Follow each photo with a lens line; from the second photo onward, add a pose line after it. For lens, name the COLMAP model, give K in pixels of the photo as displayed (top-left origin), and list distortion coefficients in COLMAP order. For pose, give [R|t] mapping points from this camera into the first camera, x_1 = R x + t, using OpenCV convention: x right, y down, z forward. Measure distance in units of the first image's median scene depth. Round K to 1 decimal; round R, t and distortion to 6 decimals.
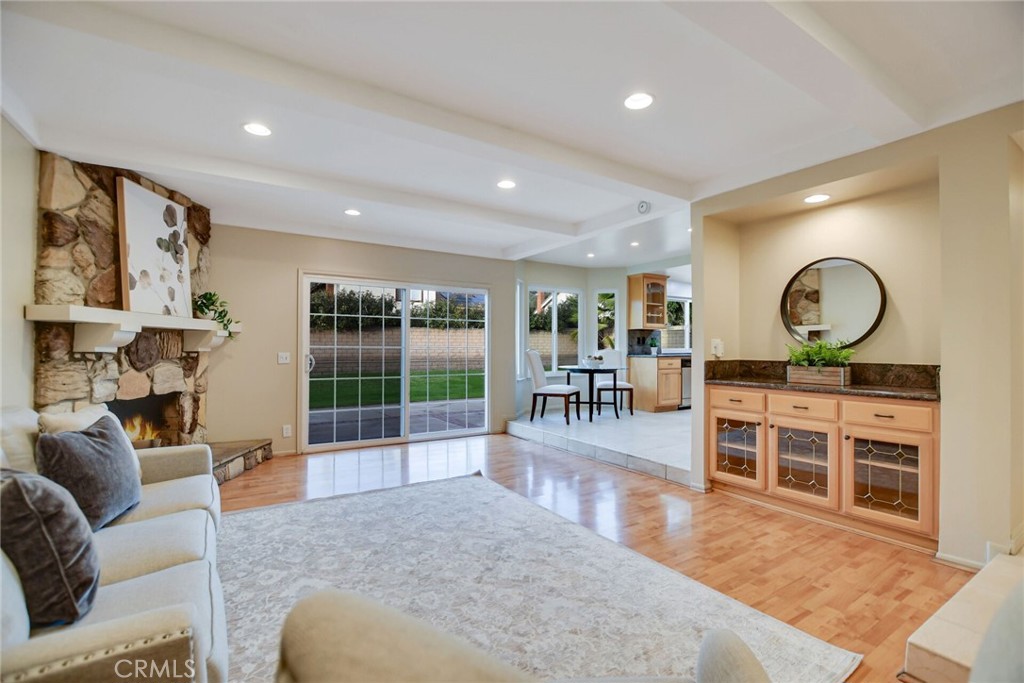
lens RADIAL K [[457.9, 0, 510.2], [0, 457.9, 342.3], [0, 0, 1]] dist [-0.008166, -0.000265]
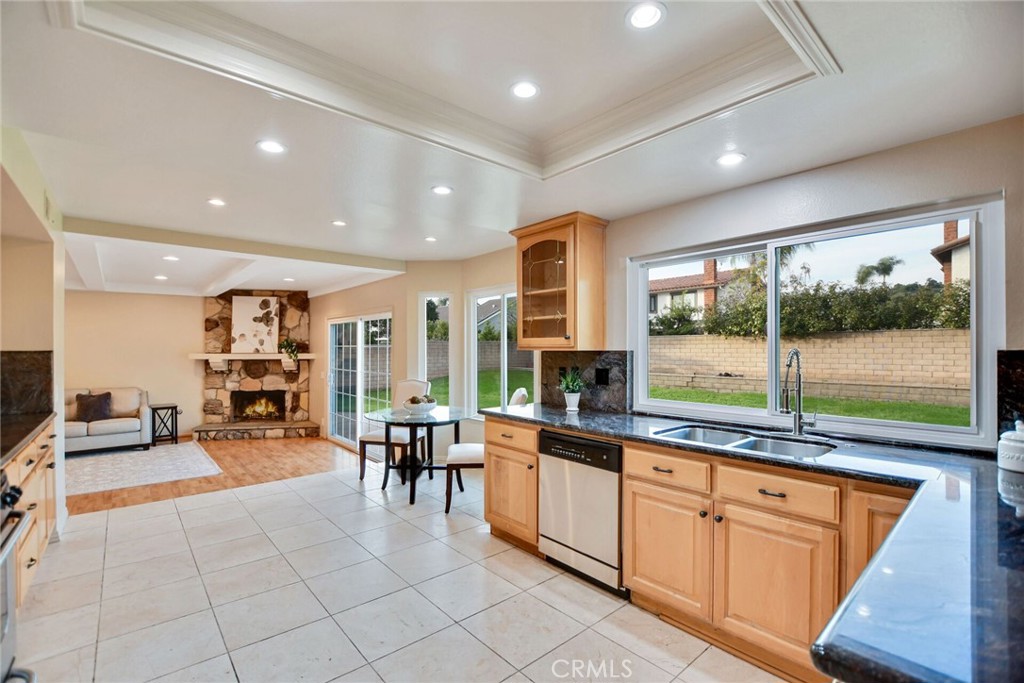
lens RADIAL K [[457.9, 0, 512.0], [0, 457.9, 350.1], [0, 0, 1]] dist [-0.008166, -0.000265]
pose [[0.137610, -0.000170, -0.990486, 1.494431], [0.012666, 0.999919, 0.001588, -0.060117], [0.990406, -0.012764, 0.137601, 1.864032]]
